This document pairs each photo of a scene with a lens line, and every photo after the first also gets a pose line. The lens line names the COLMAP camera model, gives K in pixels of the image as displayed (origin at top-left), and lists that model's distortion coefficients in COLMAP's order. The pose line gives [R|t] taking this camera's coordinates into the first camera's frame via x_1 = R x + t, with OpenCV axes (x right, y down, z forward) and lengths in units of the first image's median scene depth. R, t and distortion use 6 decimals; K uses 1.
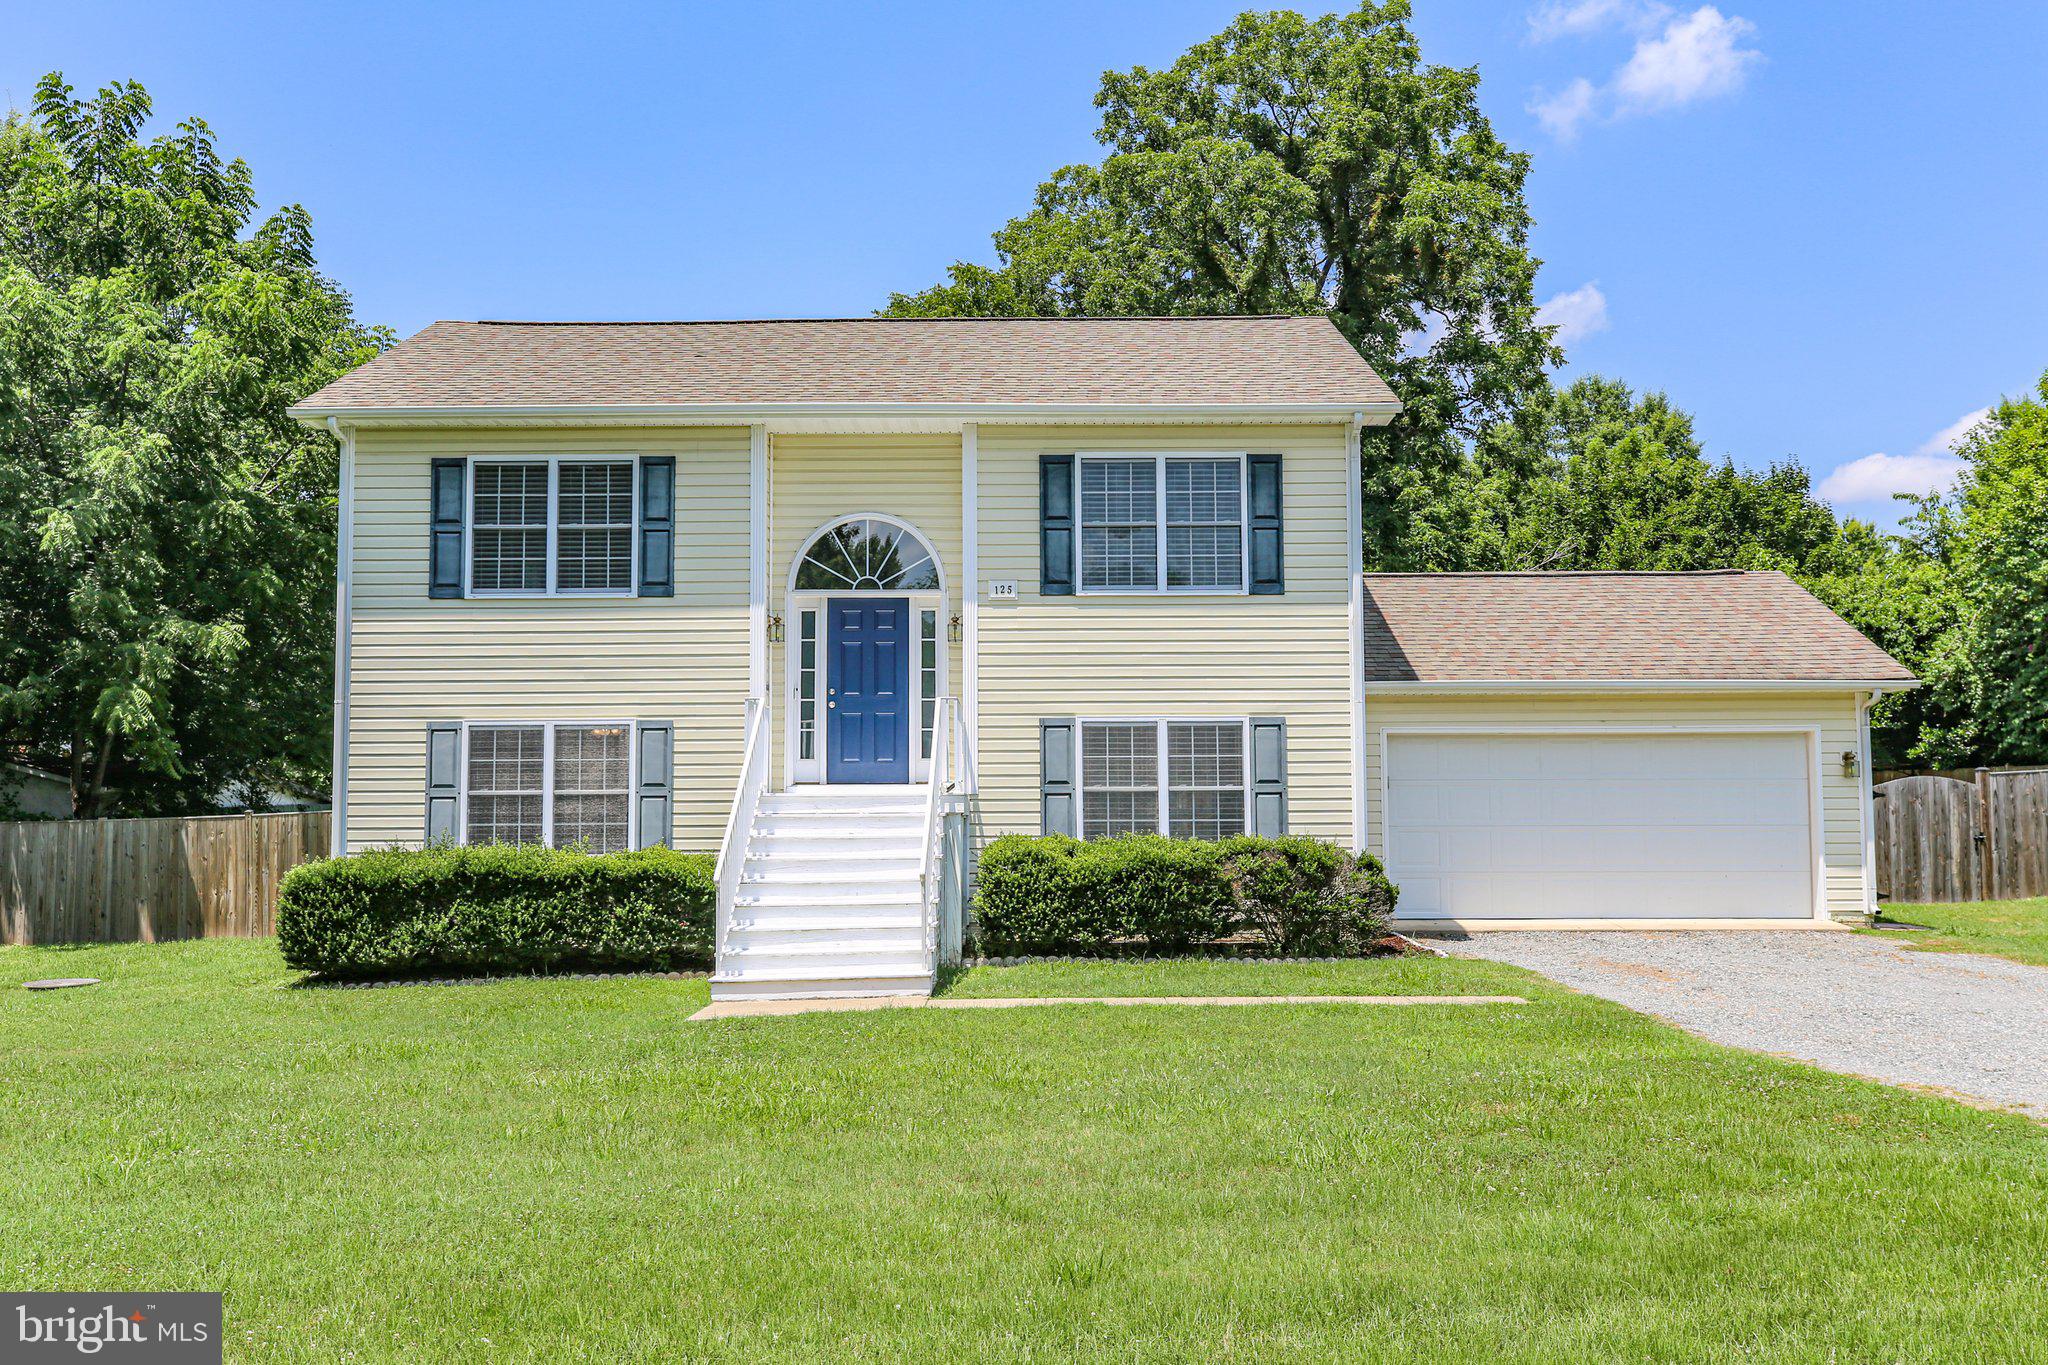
lens RADIAL K [[1776.2, 0, 1101.2], [0, 1776.2, 740.5], [0, 0, 1]] dist [0.021515, -0.012991]
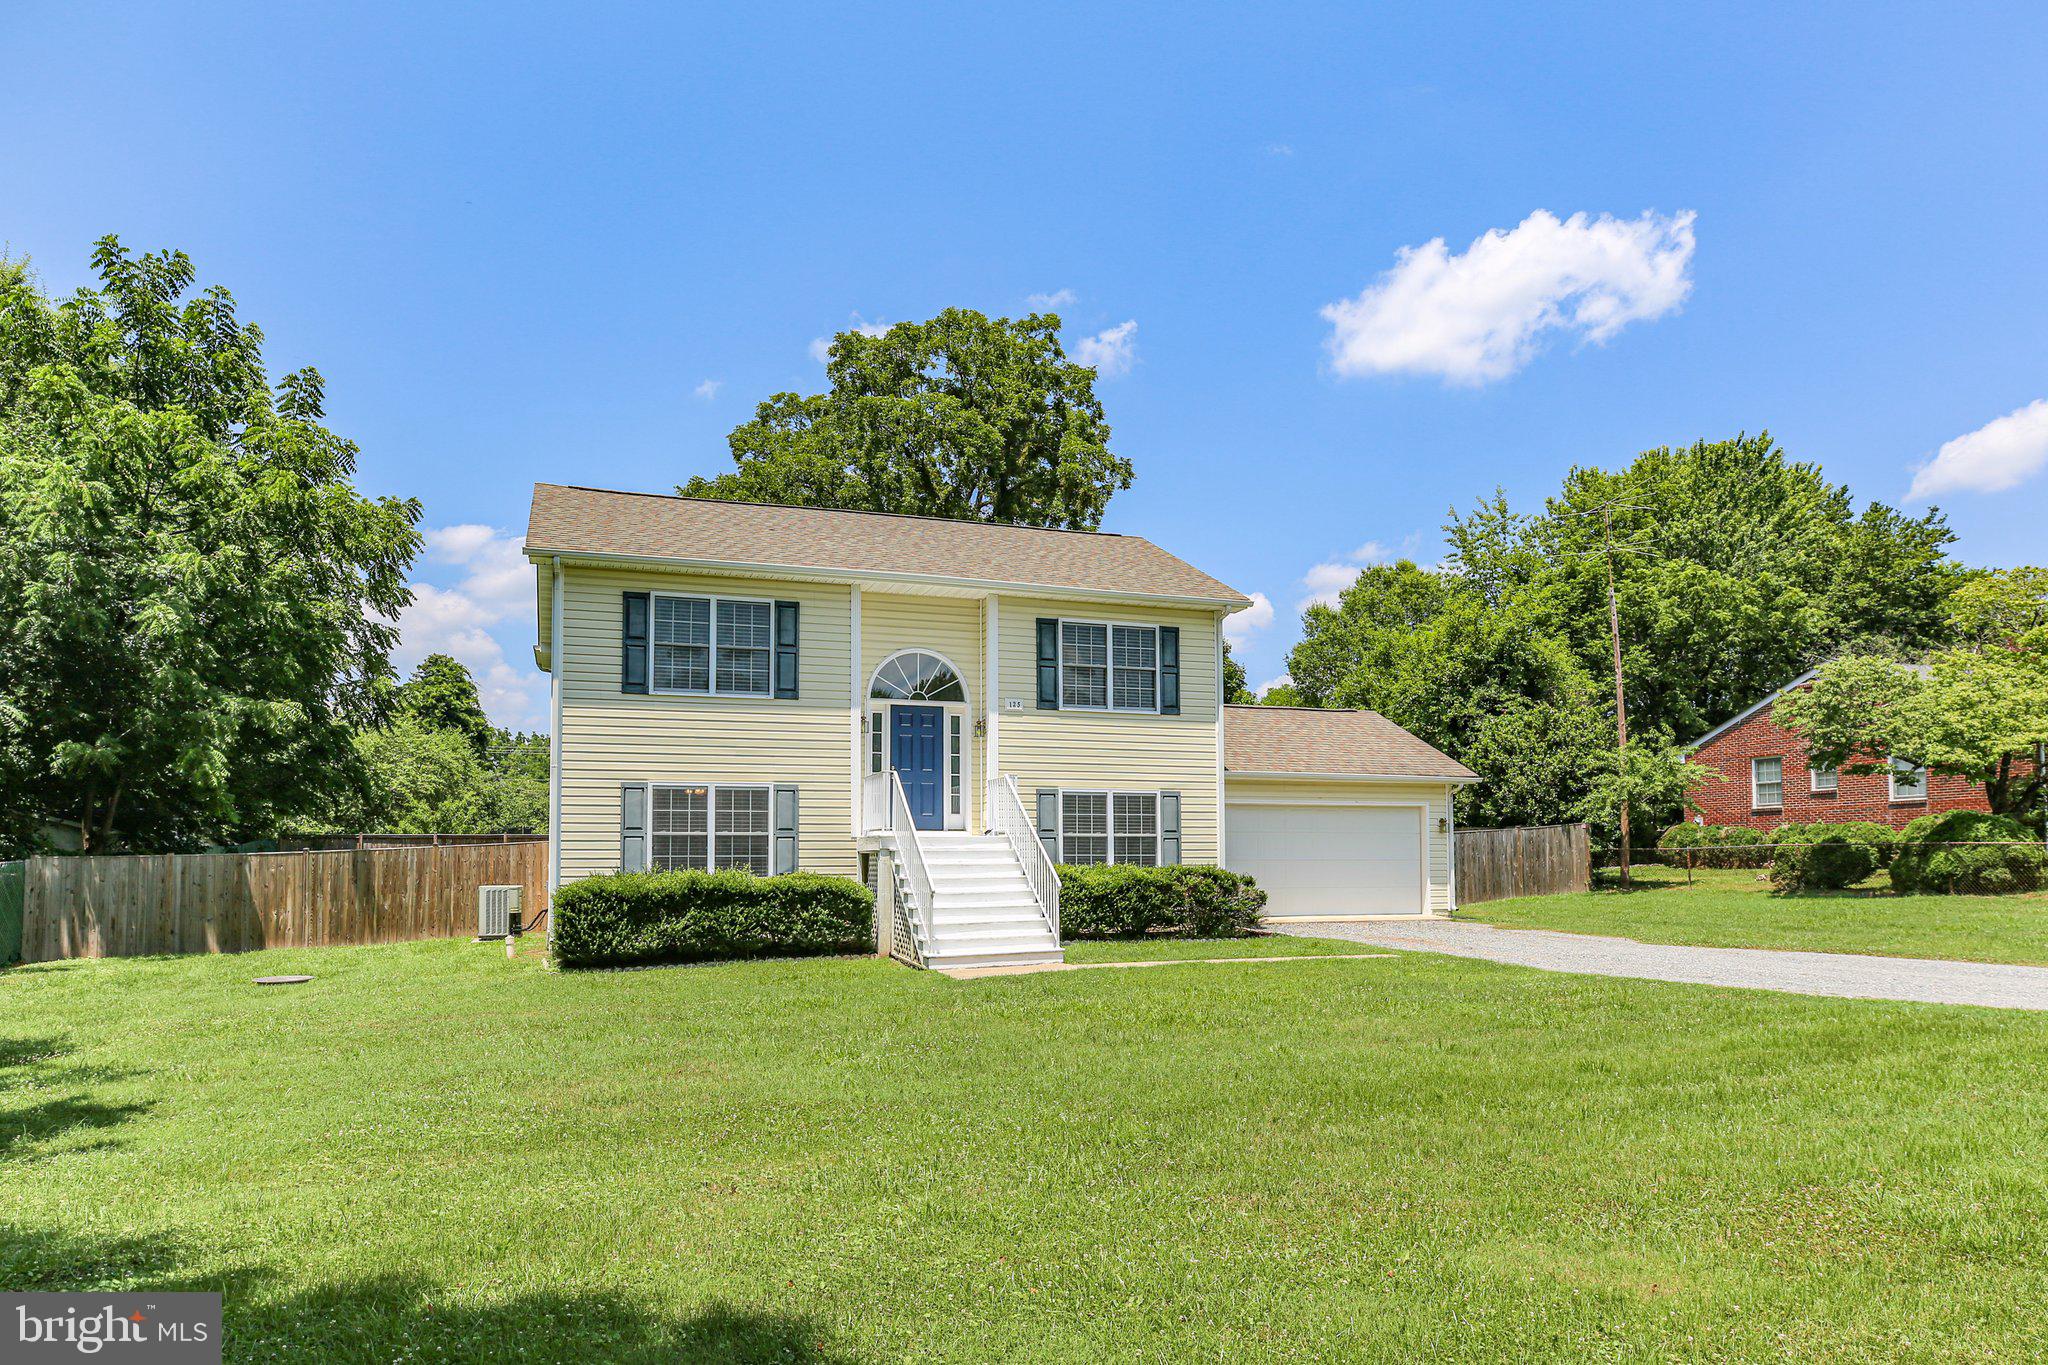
lens RADIAL K [[1297.8, 0, 1023.9], [0, 1297.8, 845.7], [0, 0, 1]] dist [-0.002073, -0.000281]
pose [[0.939610, 0.006393, 0.342188, -0.431731], [-0.015448, 0.999599, 0.023744, 0.010213], [-0.341899, -0.027596, 0.939331, -0.058091]]
